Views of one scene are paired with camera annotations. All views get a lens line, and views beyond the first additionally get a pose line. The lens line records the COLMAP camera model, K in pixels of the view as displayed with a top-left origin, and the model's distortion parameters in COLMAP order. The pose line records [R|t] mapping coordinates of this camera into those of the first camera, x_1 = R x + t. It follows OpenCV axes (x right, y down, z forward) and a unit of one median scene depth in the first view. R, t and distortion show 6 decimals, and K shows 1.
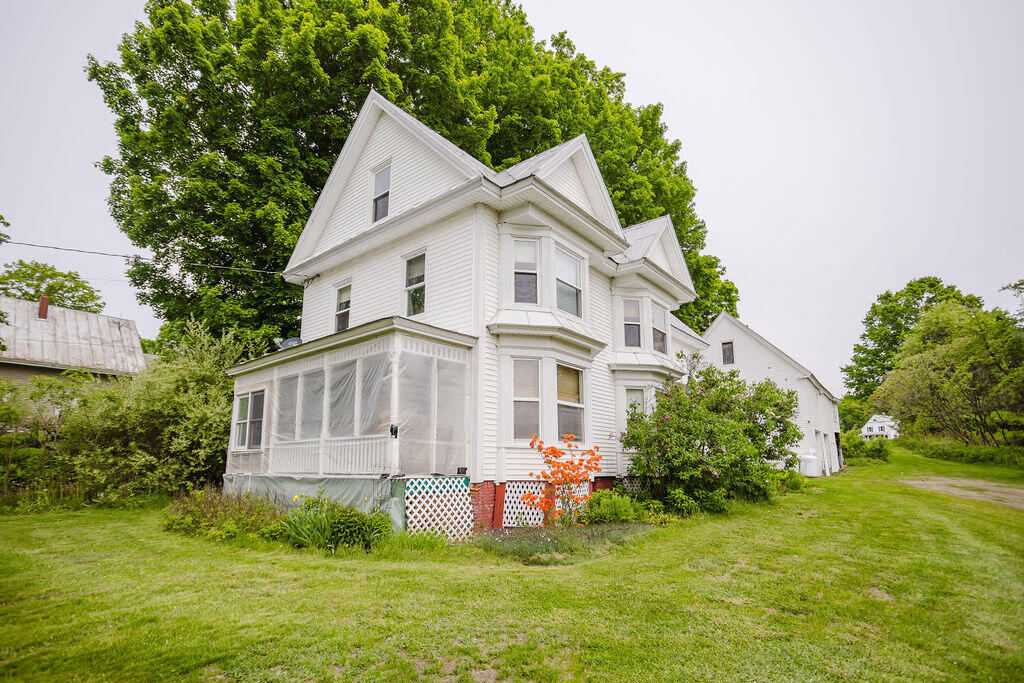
lens RADIAL K [[489.8, 0, 519.7], [0, 489.8, 362.3], [0, 0, 1]] dist [-0.011853, 0.003754]
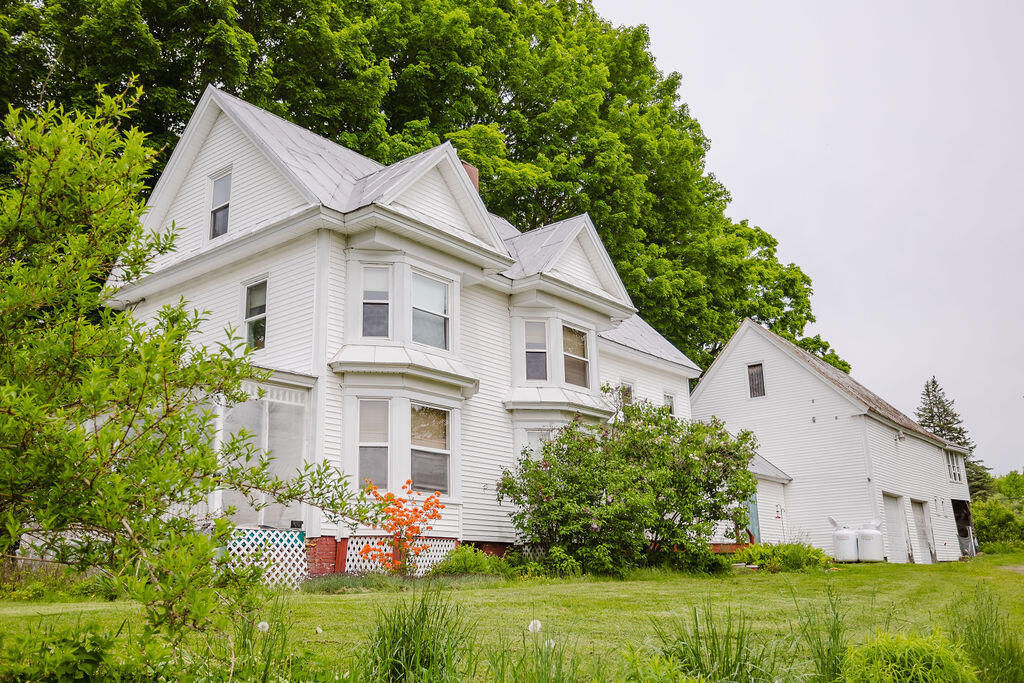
lens RADIAL K [[858.9, 0, 521.5], [0, 858.9, 303.7], [0, 0, 1]] dist [0.007581, 0.012351]
pose [[0.999365, -0.023838, 0.026492, 0.171693], [0.026736, 0.992999, -0.115055, 0.005485], [-0.023564, 0.115690, 0.993006, -0.414481]]
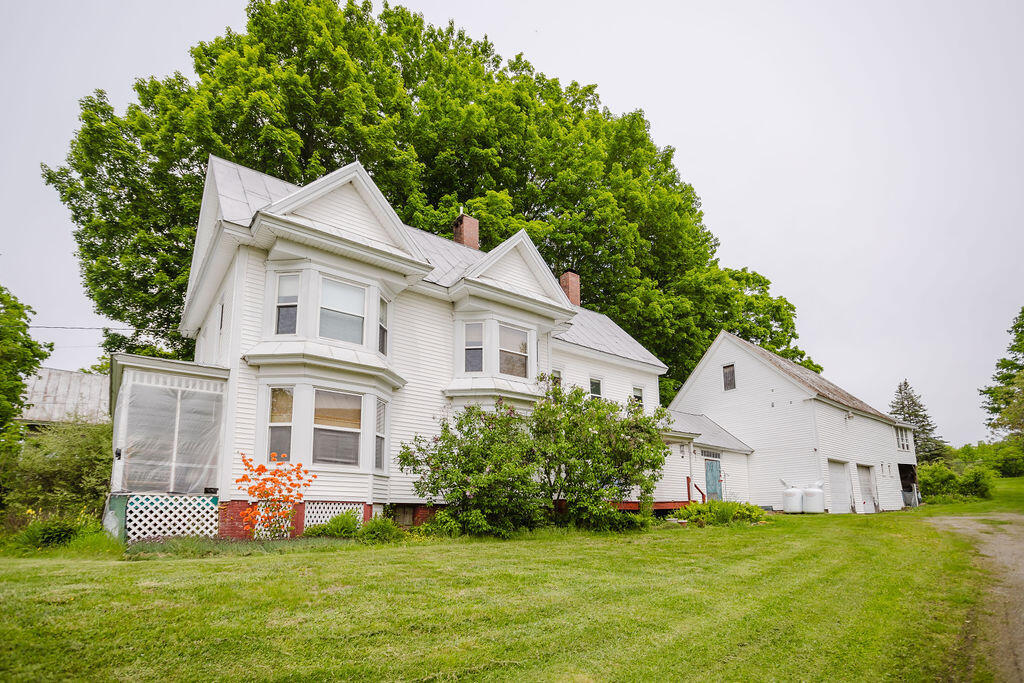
lens RADIAL K [[513.3, 0, 498.6], [0, 513.3, 422.9], [0, 0, 1]] dist [-0.036832, 0.019402]
pose [[0.975236, -0.054607, -0.214321, 0.488061], [0.058640, 0.998201, 0.012500, 0.059357], [0.213253, -0.024758, 0.976683, 0.018010]]
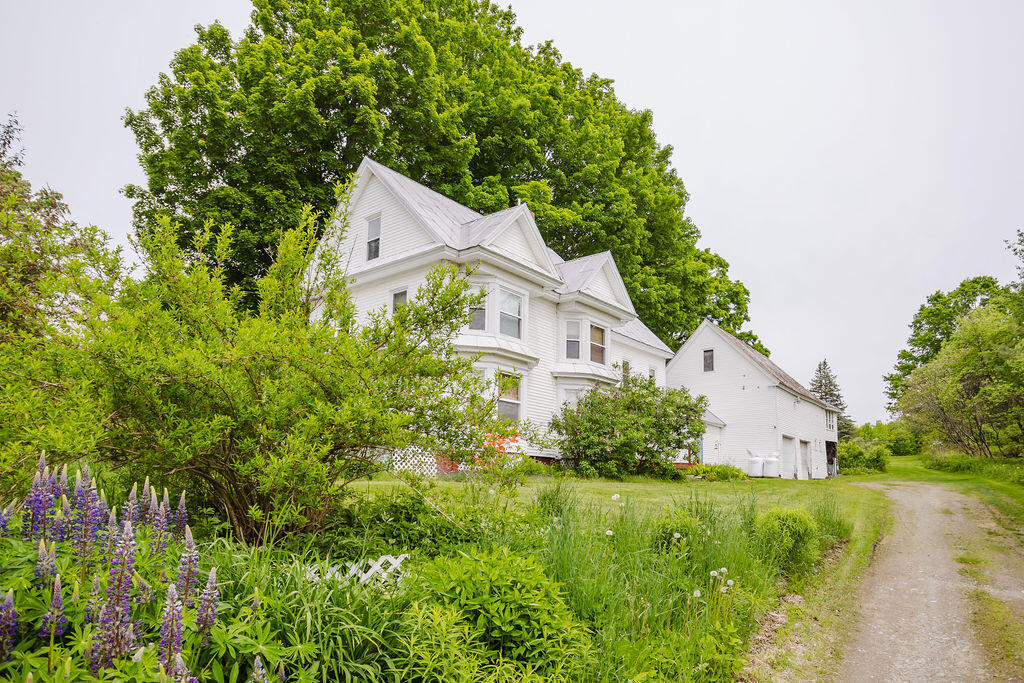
lens RADIAL K [[590.7, 0, 543.3], [0, 590.7, 394.3], [0, 0, 1]] dist [-0.029192, 0.001831]
pose [[0.999683, 0.010189, 0.023025, 0.121042], [-0.011290, 0.998773, 0.048212, -0.012287], [-0.022505, -0.048457, 0.998572, -0.529785]]
